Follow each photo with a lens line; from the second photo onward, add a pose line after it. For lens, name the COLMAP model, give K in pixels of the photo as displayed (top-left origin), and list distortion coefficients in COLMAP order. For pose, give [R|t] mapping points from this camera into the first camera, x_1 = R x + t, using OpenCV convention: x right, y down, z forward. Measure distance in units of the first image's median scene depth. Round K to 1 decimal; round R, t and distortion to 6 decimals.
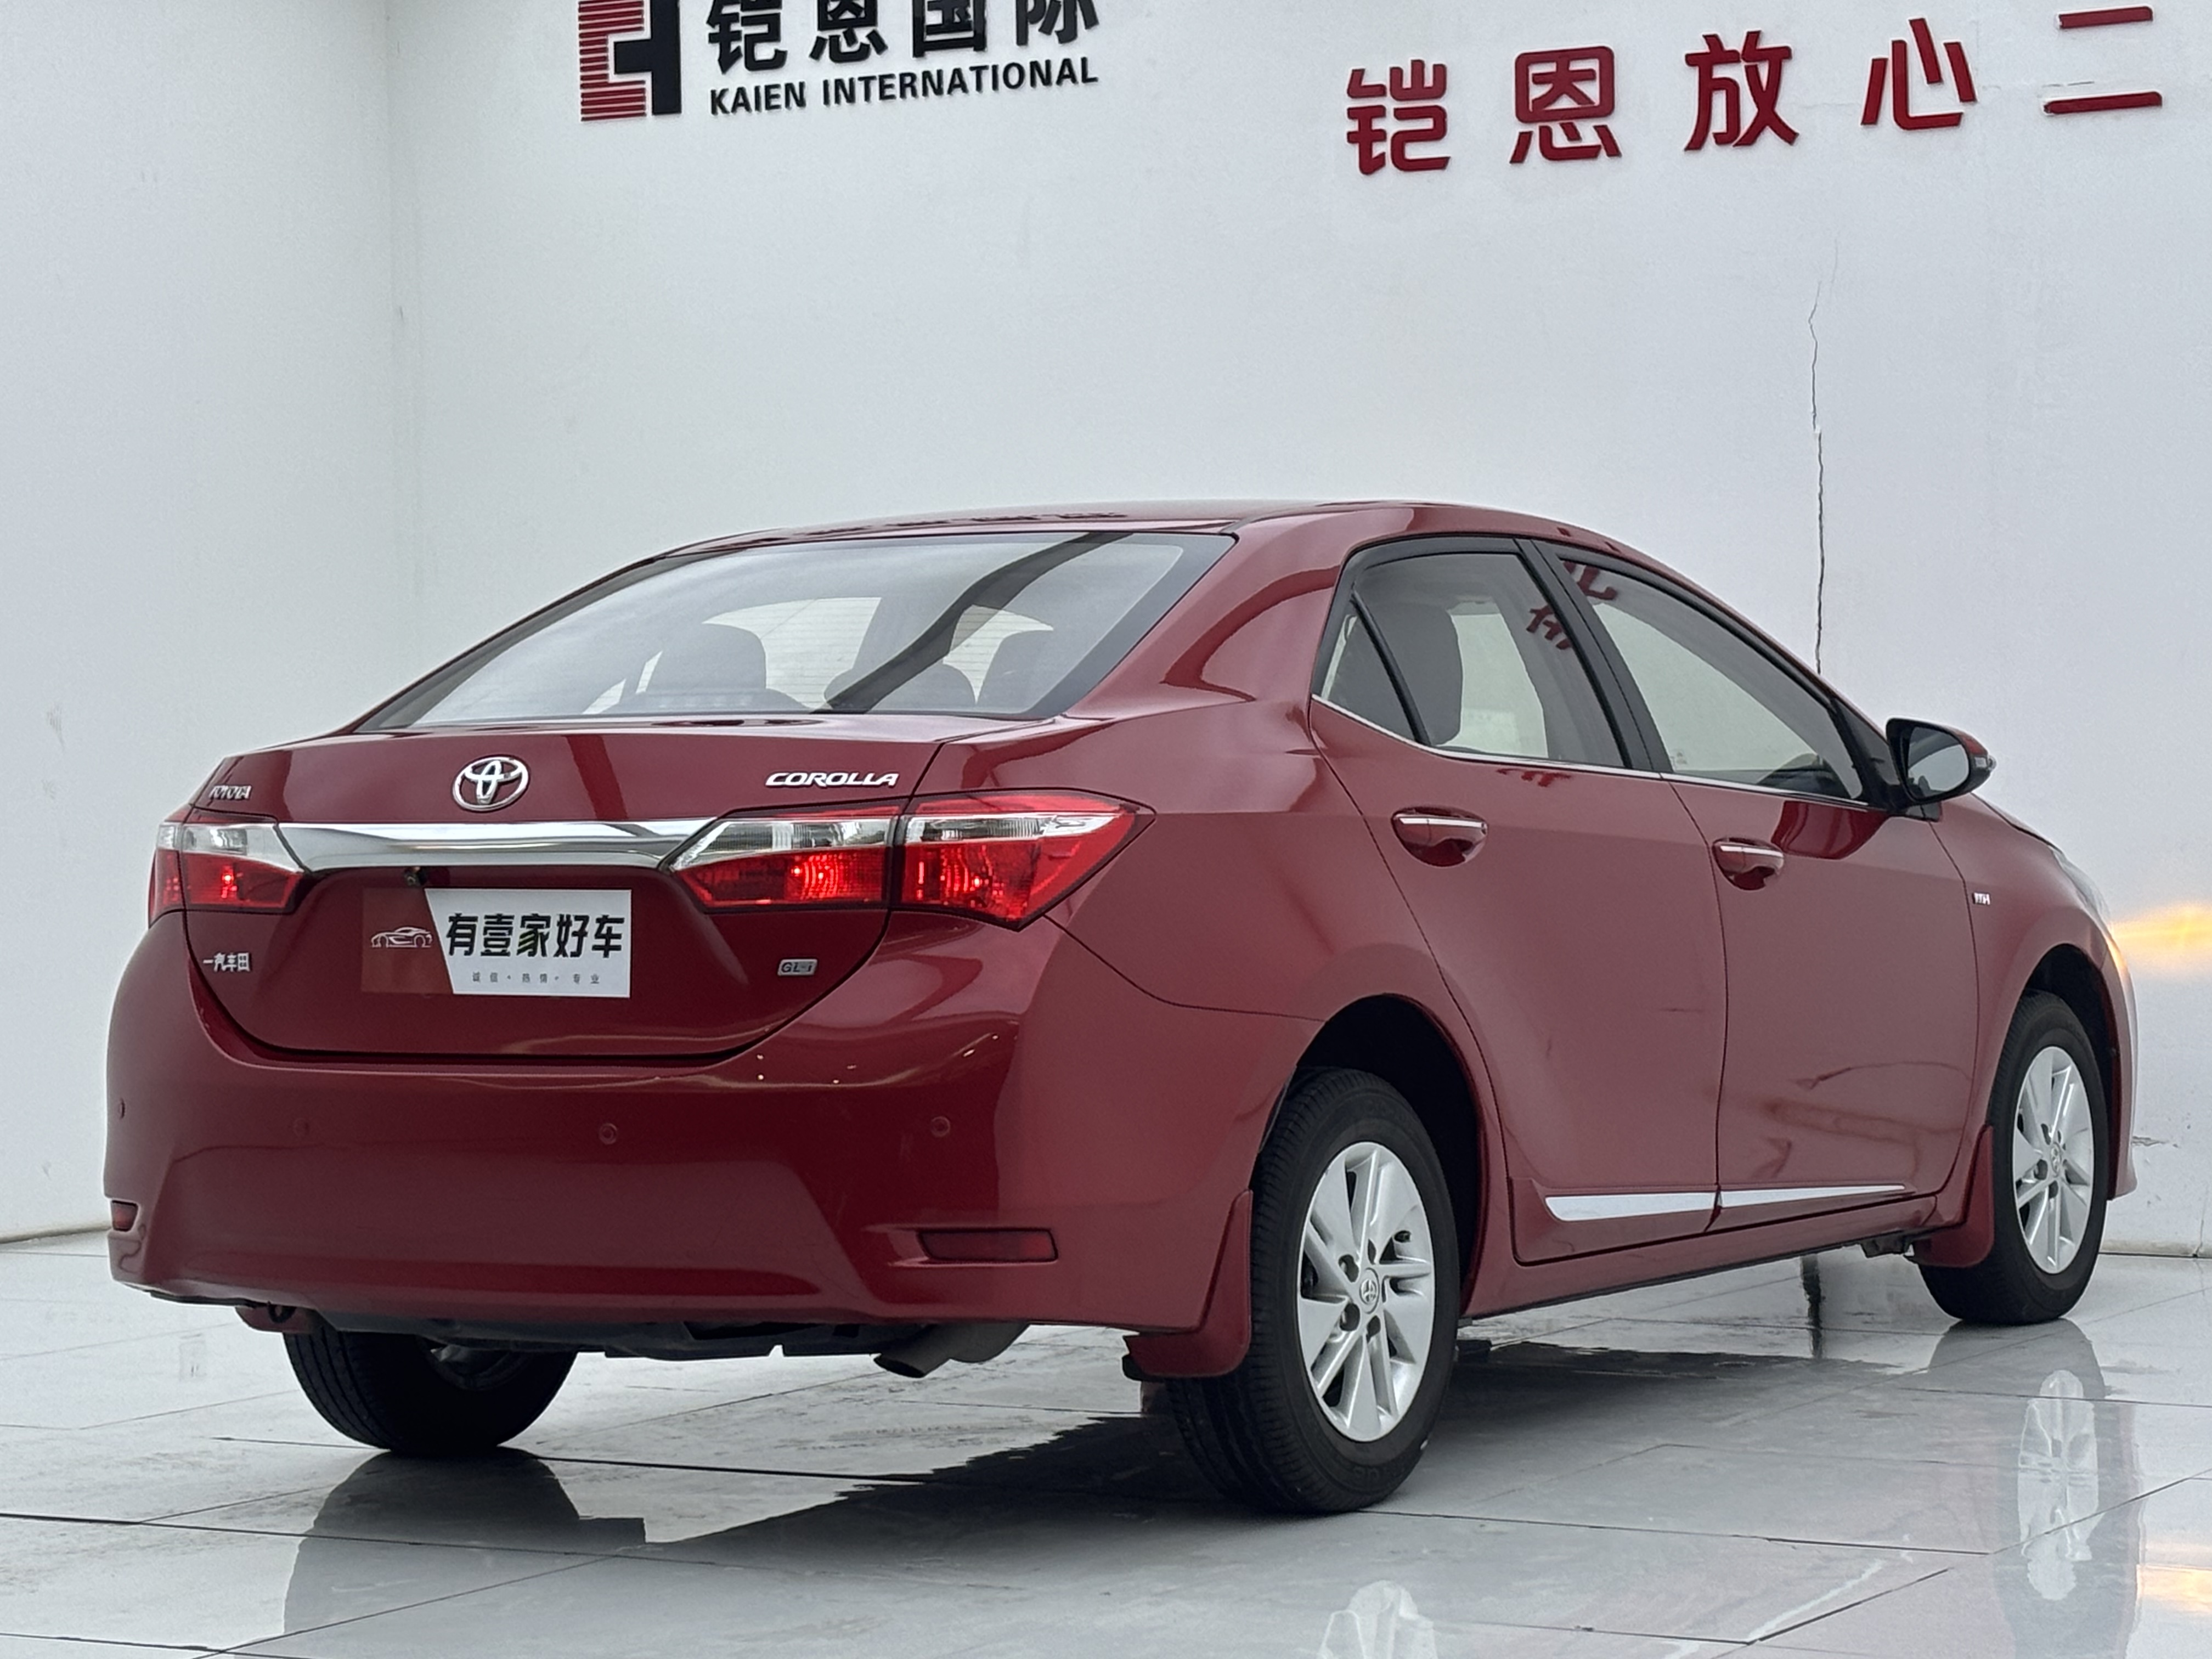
lens RADIAL K [[5215.4, 0, 1098.1], [0, 5215.4, 792.6], [0, 0, 1]] dist [0.194870, 0.000000]
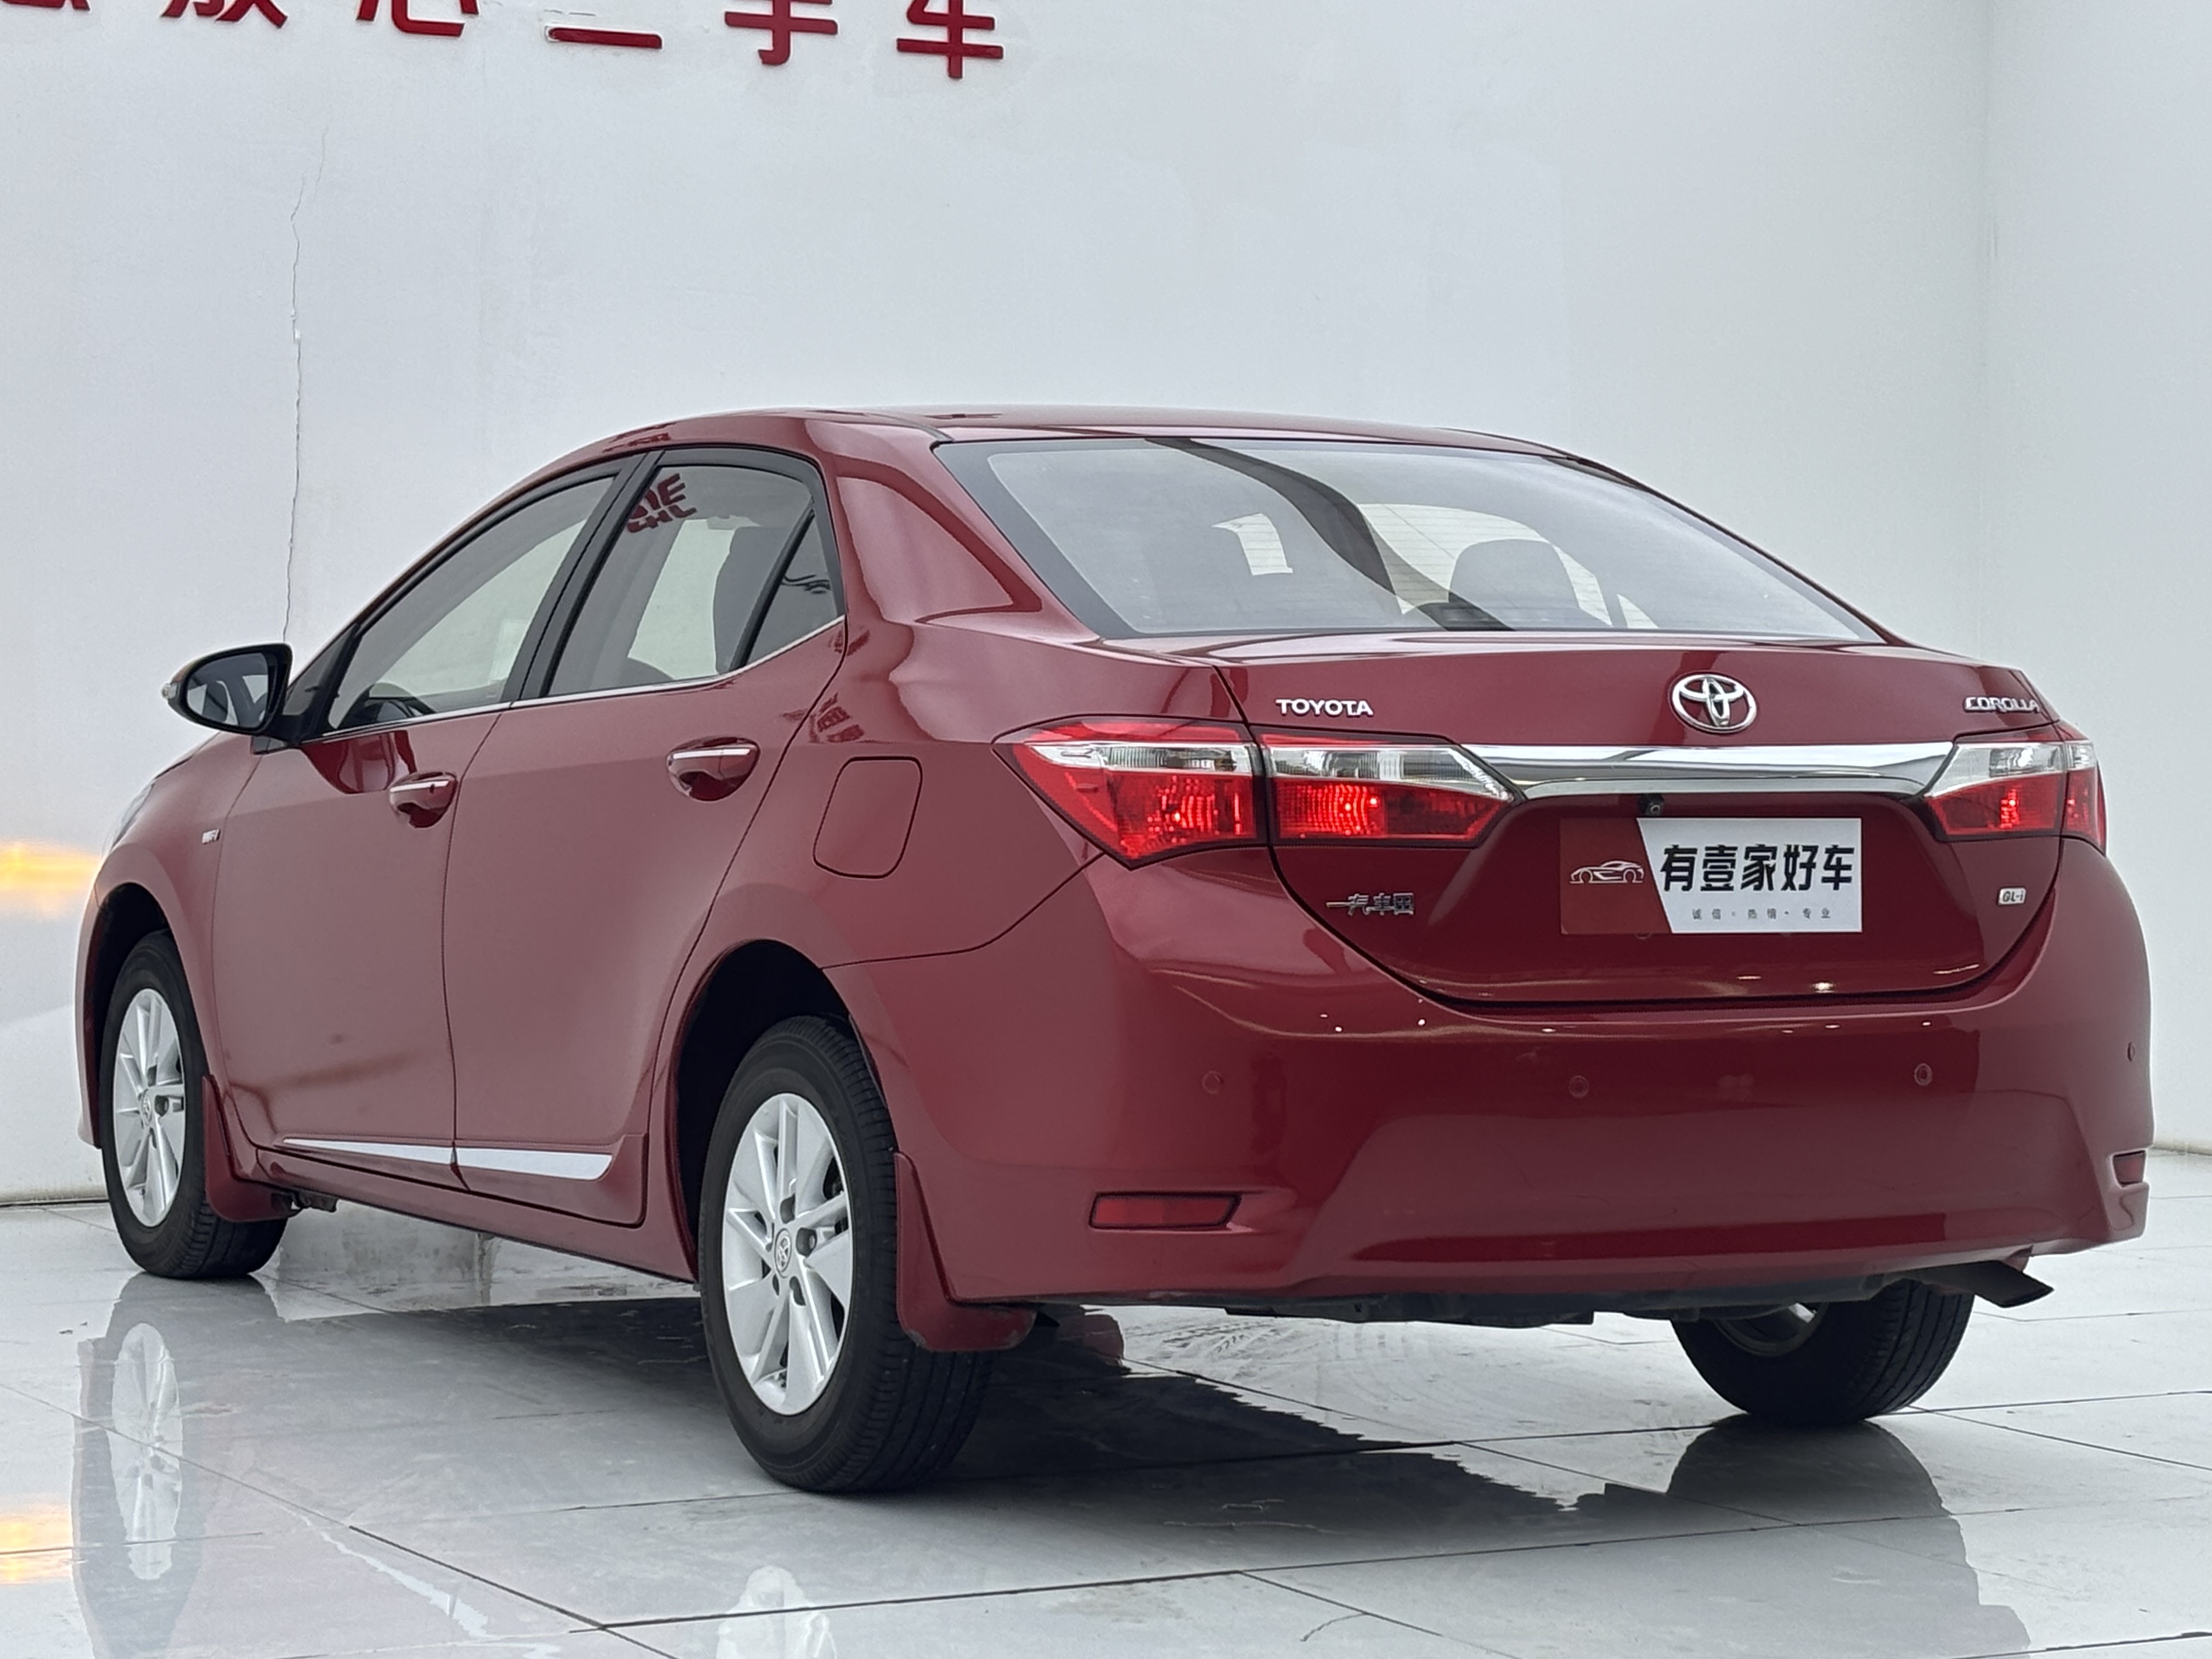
lens RADIAL K [[5215.4, 0, 1119.8], [0, 5215.4, 815.9], [0, 0, 1]] dist [0.194870, 0.000000]
pose [[0.533566, -0.002774, 0.845754, -0.955943], [-0.011134, 0.999885, 0.010304, 0.009835], [-0.845685, -0.014914, 0.533473, 0.602587]]
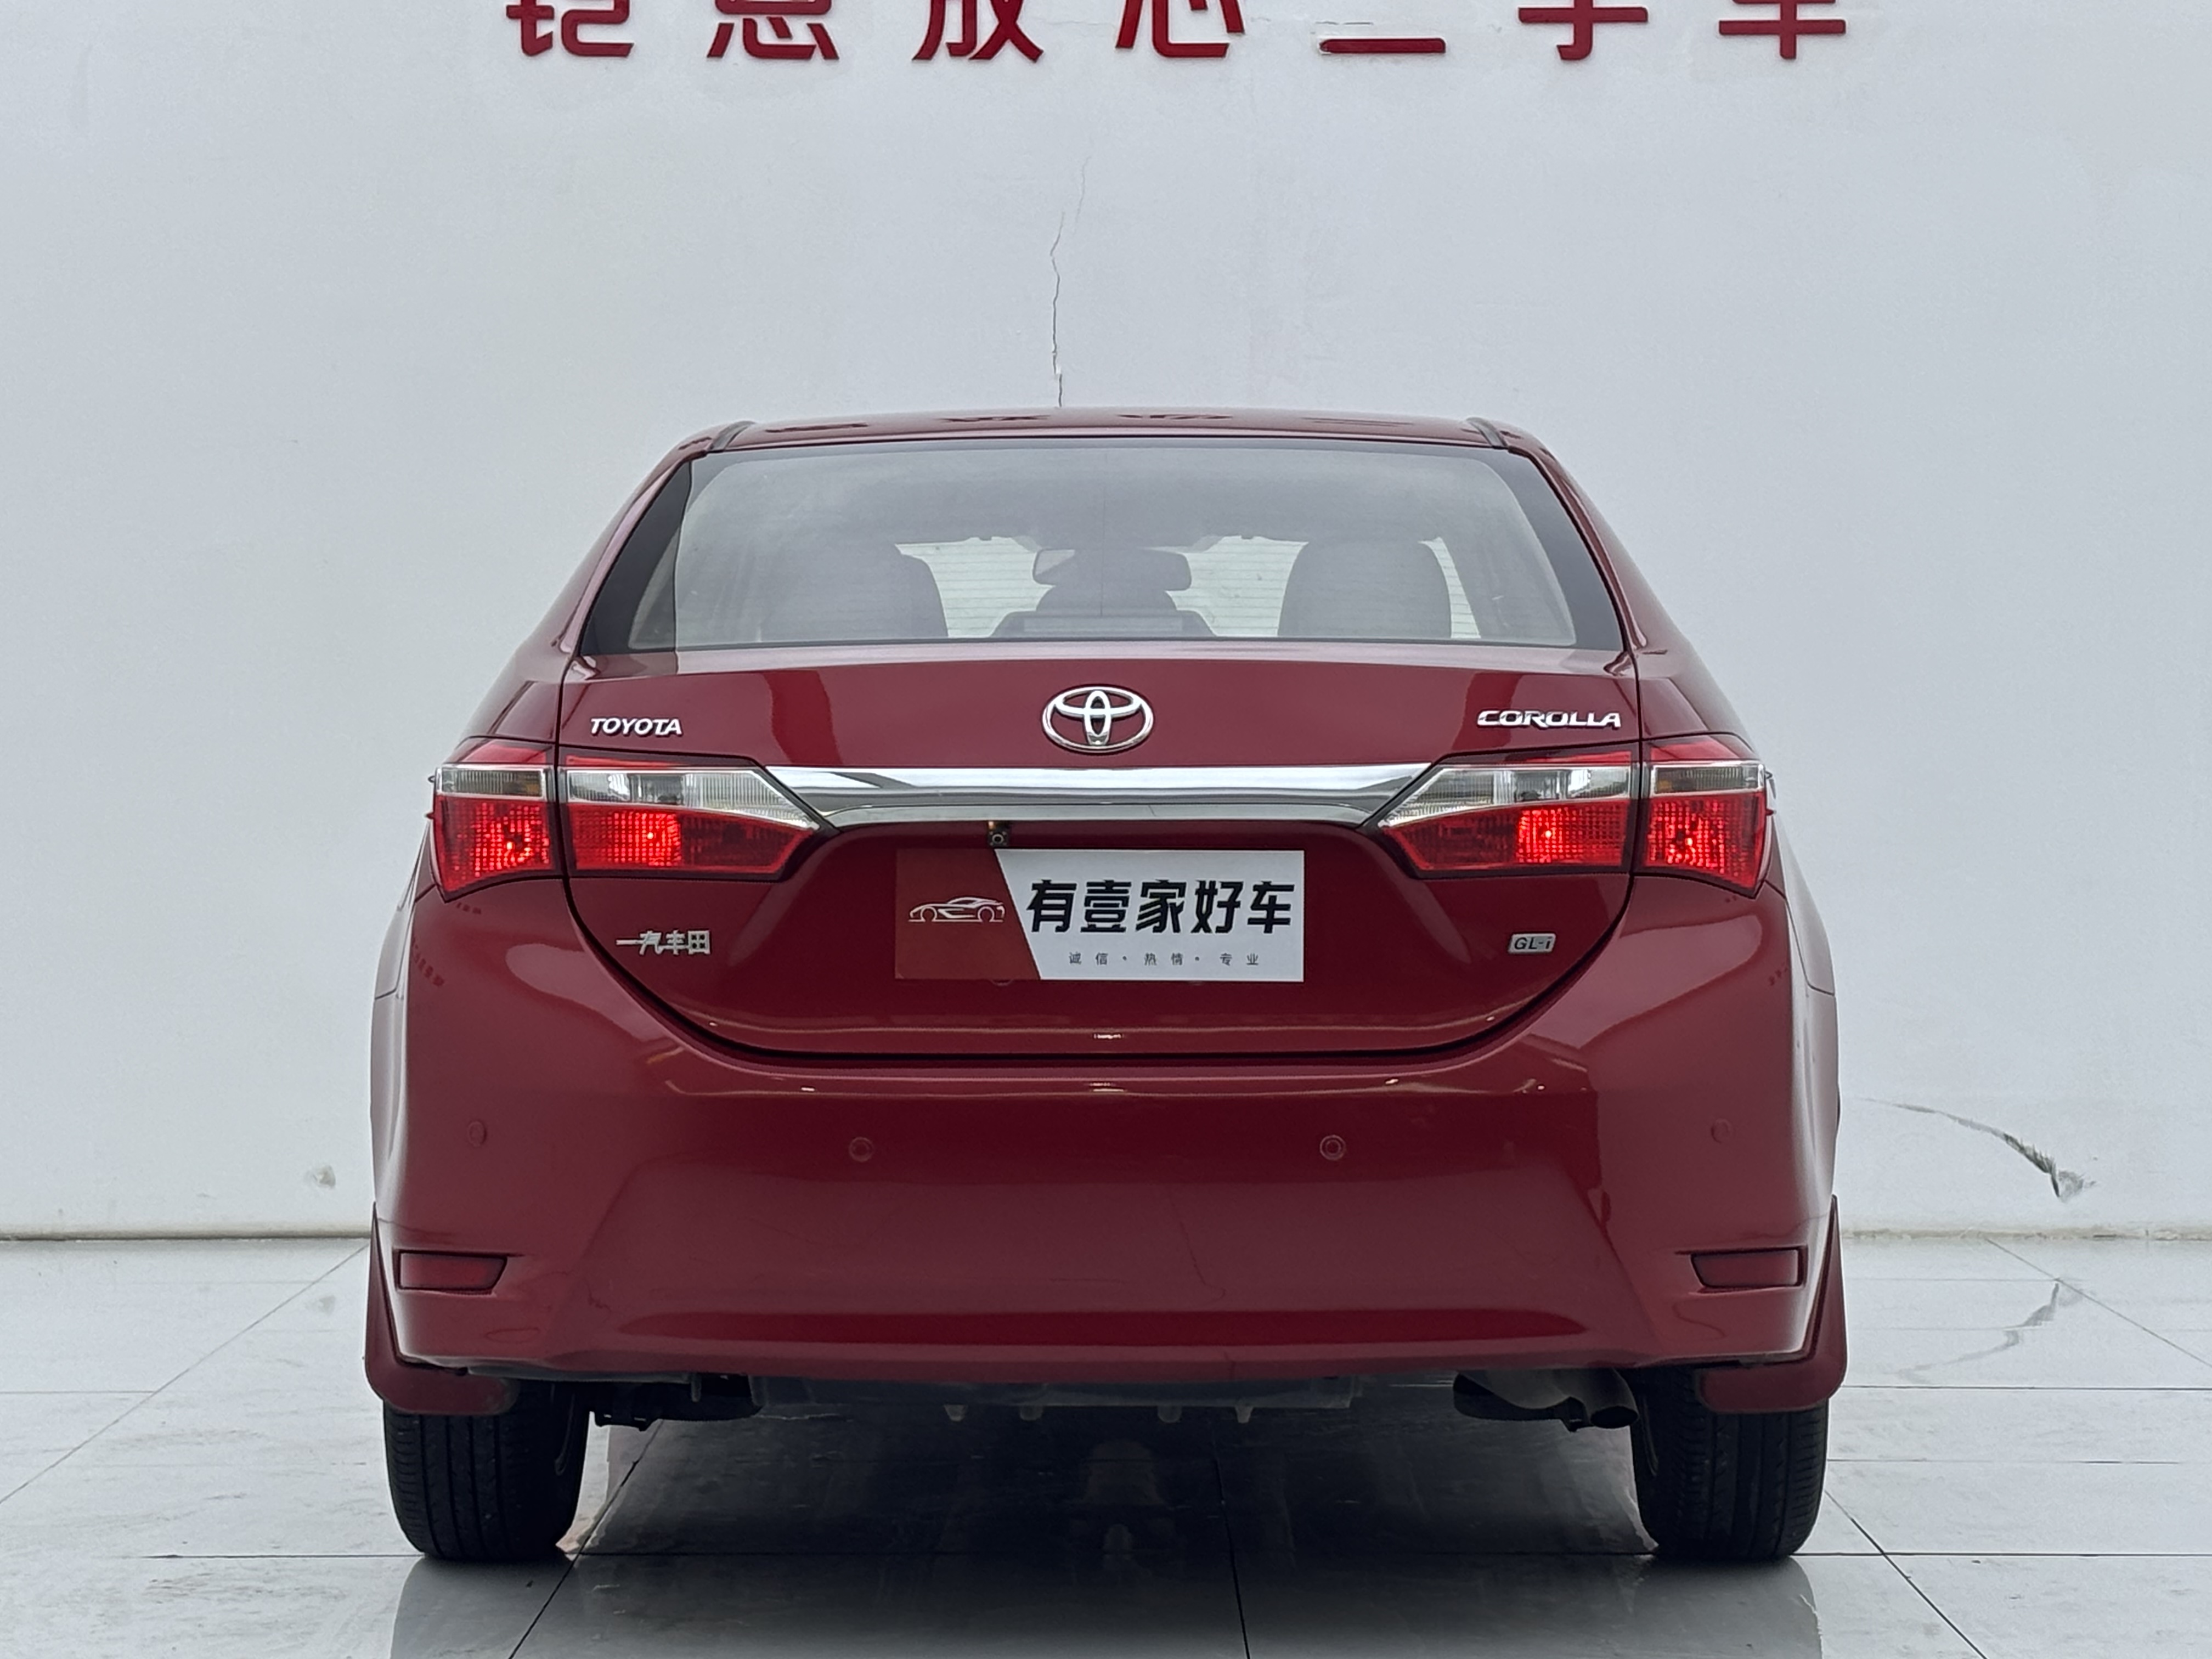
lens RADIAL K [[5215.4, 0, 1058.4], [0, 5215.4, 828.7], [0, 0, 1]] dist [0.194870, 0.000000]
pose [[0.866419, 0.004219, 0.499301, -0.527931], [-0.008973, 0.999934, 0.007121, 0.009600], [-0.499238, -0.010650, 0.866400, 0.306654]]
